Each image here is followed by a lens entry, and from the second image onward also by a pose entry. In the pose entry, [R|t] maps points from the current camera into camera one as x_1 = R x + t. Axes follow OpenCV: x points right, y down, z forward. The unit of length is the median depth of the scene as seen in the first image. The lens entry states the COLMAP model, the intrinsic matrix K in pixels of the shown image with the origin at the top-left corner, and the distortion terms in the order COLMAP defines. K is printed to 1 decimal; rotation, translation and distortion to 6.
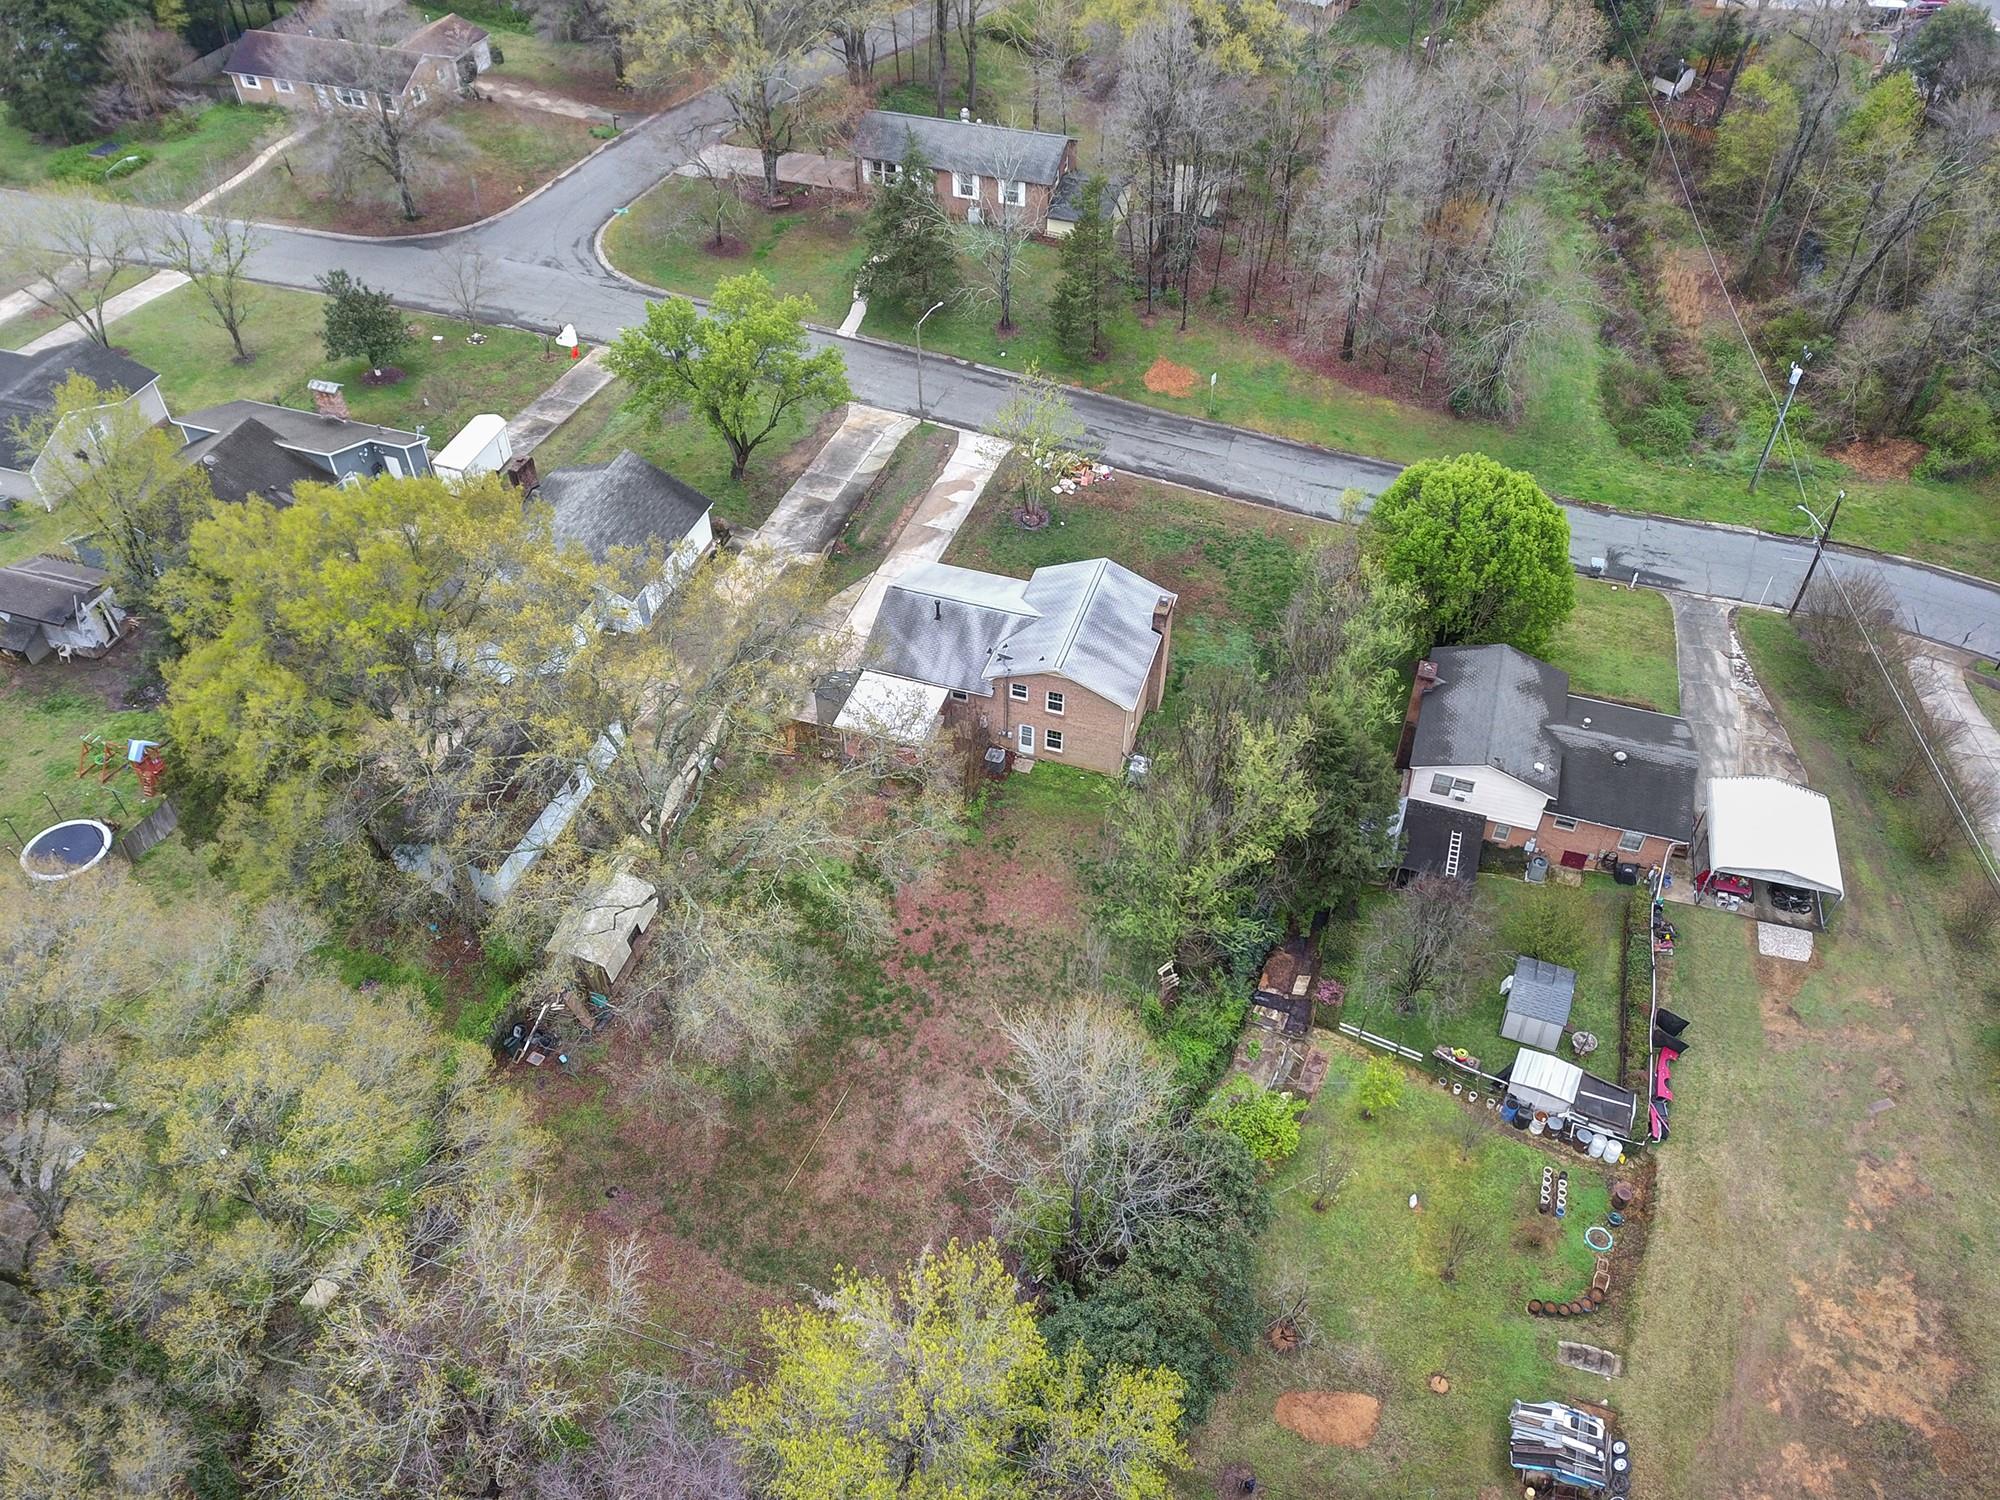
lens RADIAL K [[1497.9, 0, 1000.0], [0, 1497.9, 750.0], [0, 0, 1]] dist [0.074768, -0.000943]
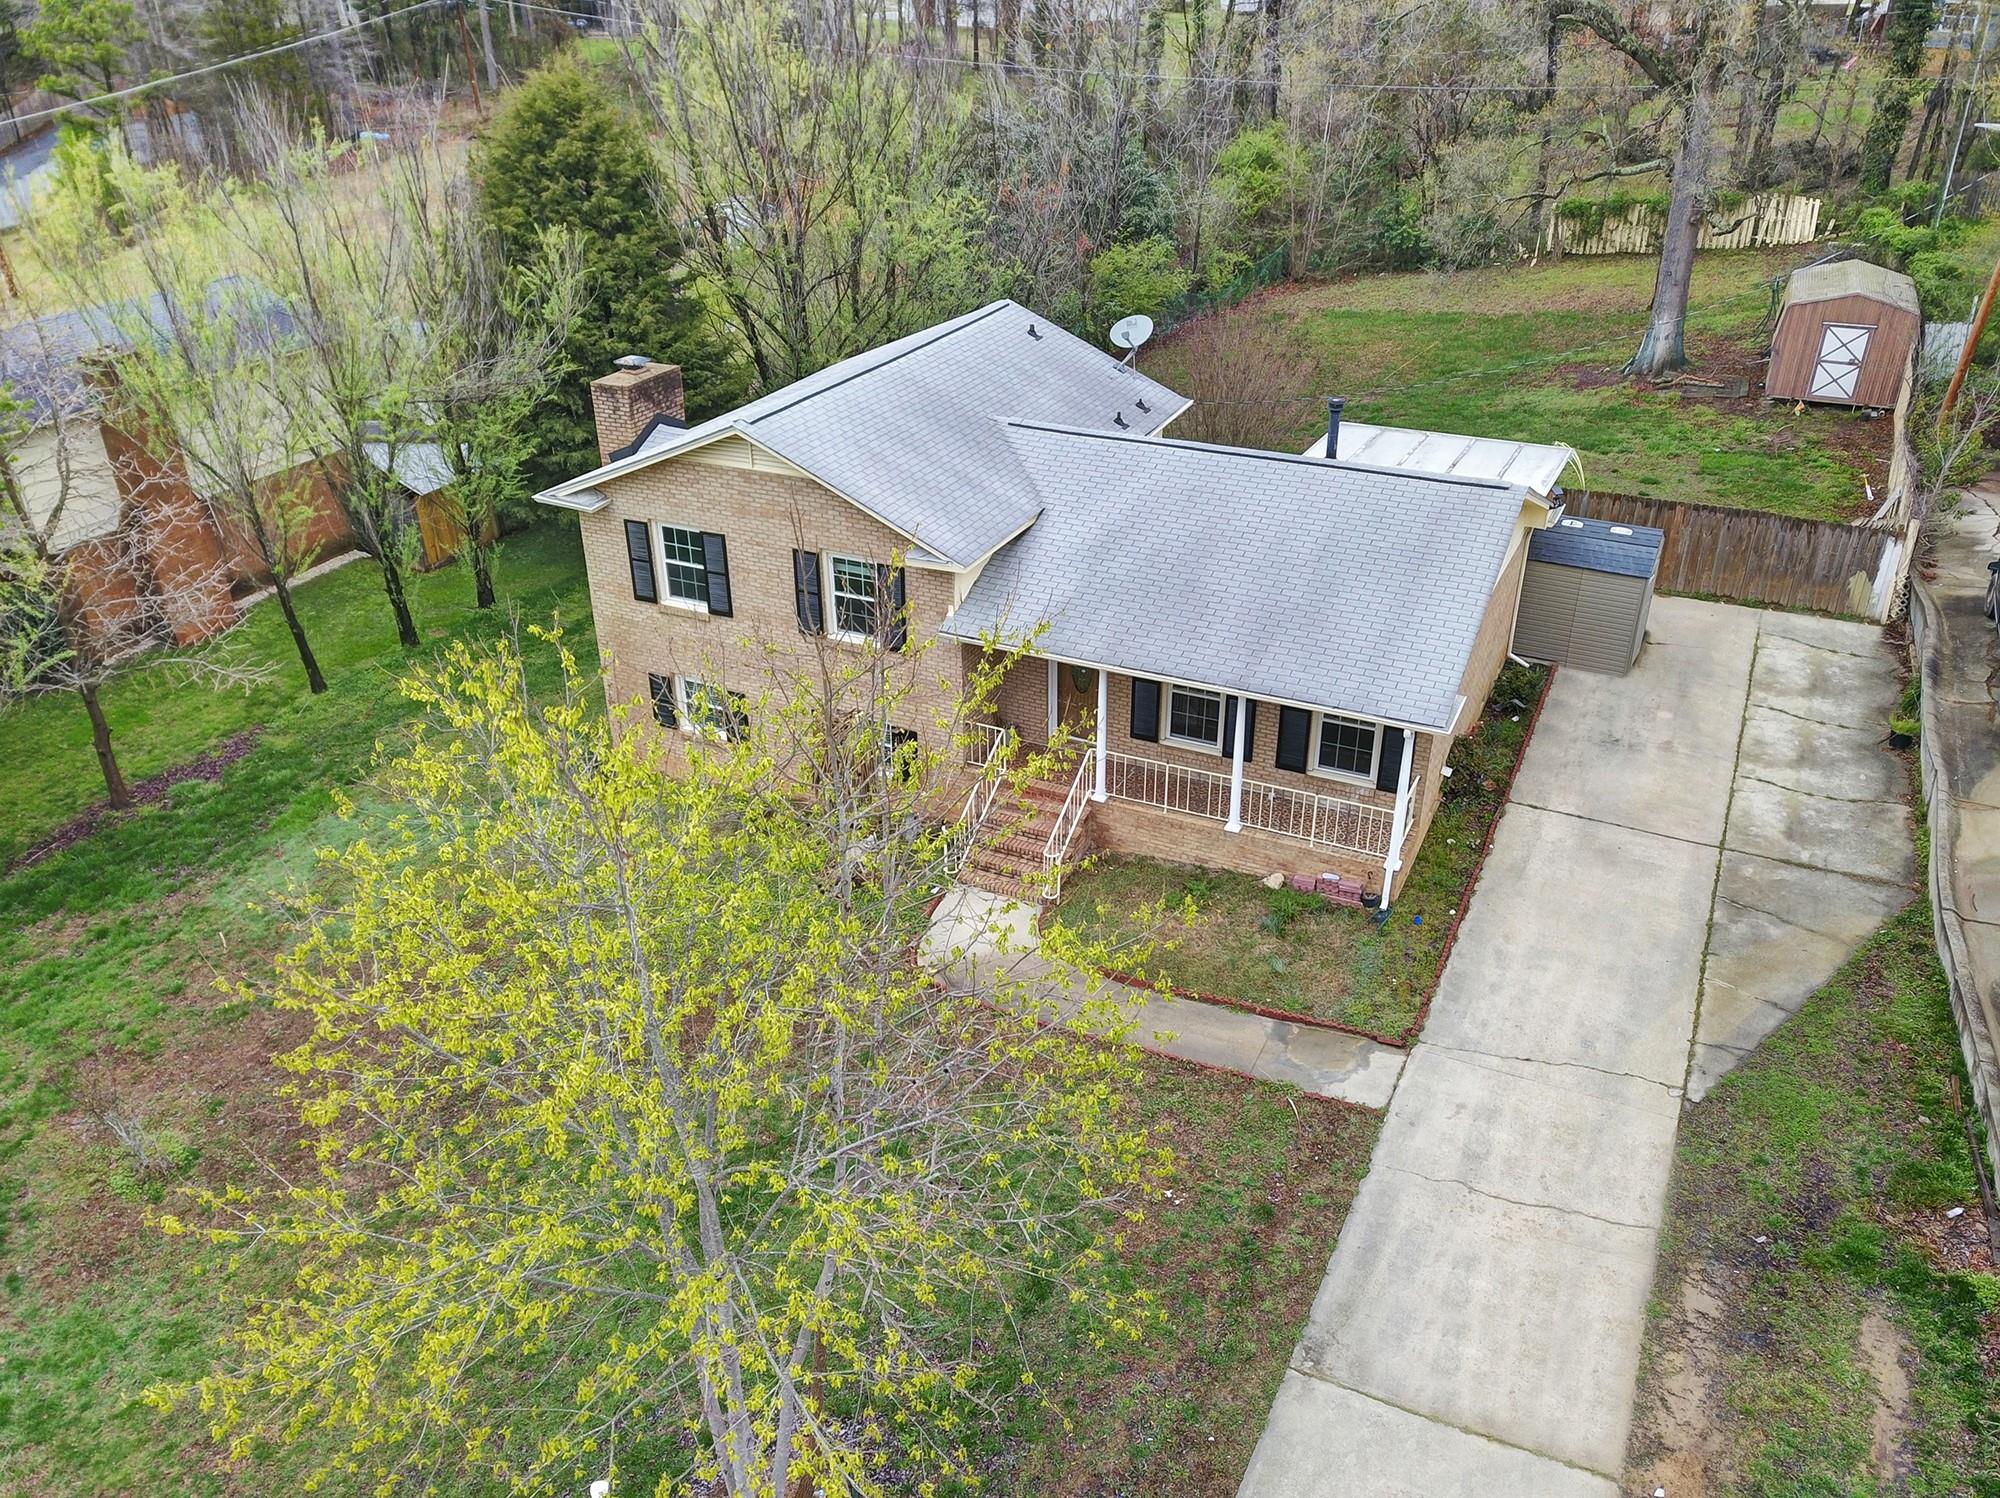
lens RADIAL K [[1547.0, 0, 993.0], [0, 1547.0, 775.5], [0, 0, 1]] dist [0.003944, 0.001047]
pose [[-0.989163, -0.061550, 0.133295, -0.015120], [0.110981, 0.280925, 0.953291, -0.308924], [-0.096120, 0.957754, -0.271050, 0.935501]]
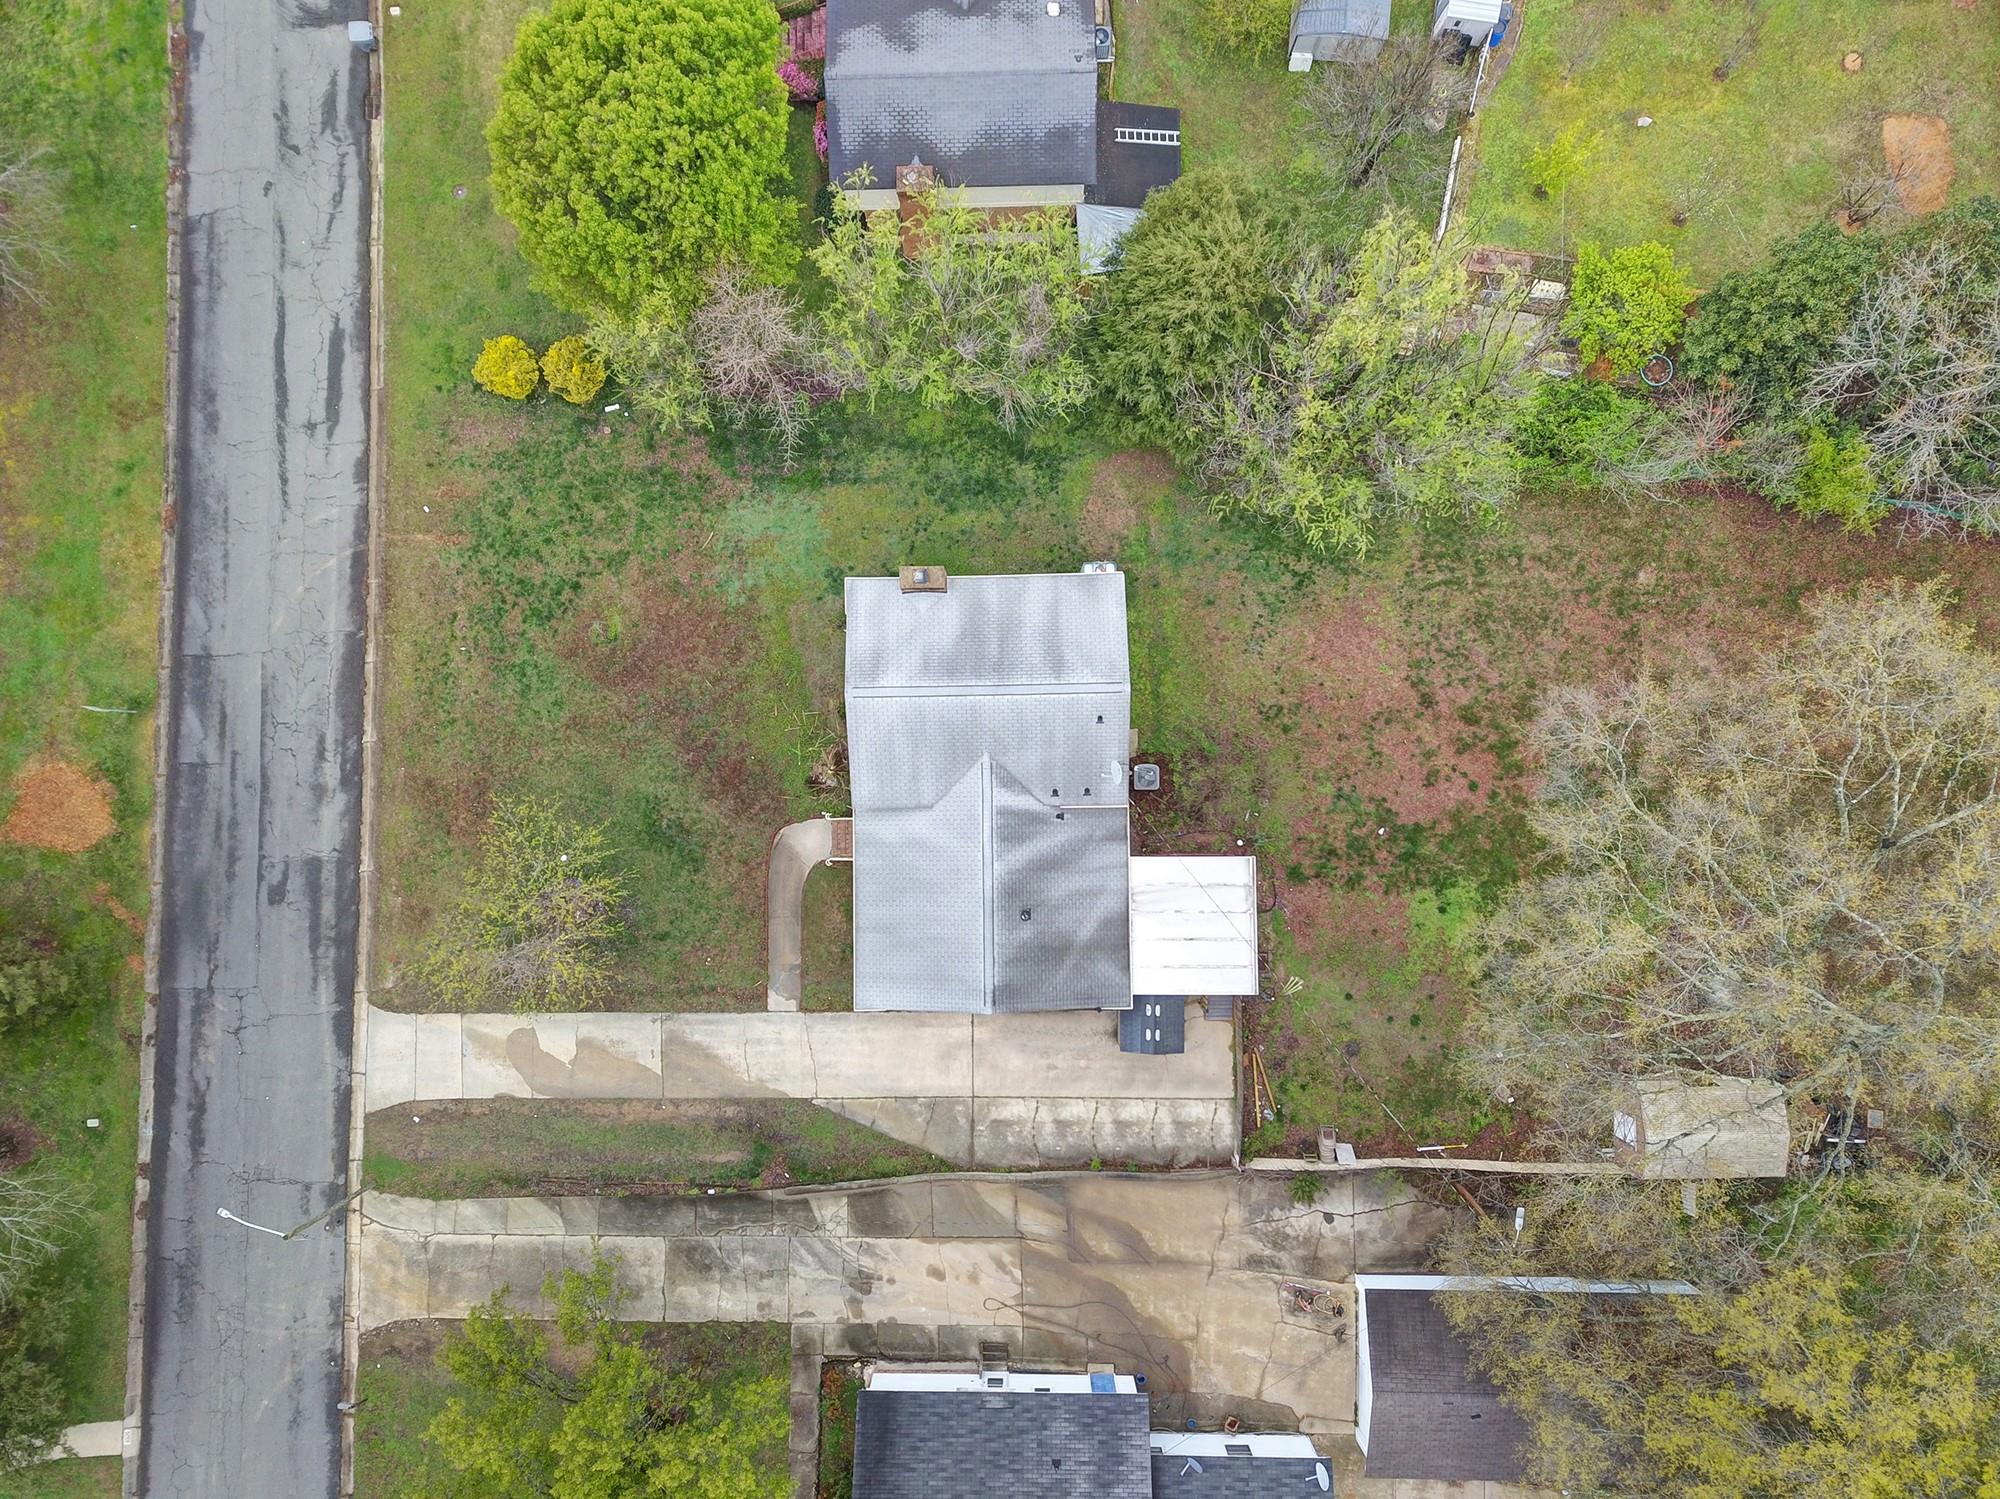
lens RADIAL K [[1586.2, 0, 978.5], [0, 1586.2, 757.1], [0, 0, 1]] dist [0.013338, 0.006637]
pose [[-0.321852, -0.945930, 0.040334, 0.001101], [0.695856, -0.207447, 0.687568, -0.447317], [-0.642024, 0.249362, 0.724999, 0.411396]]
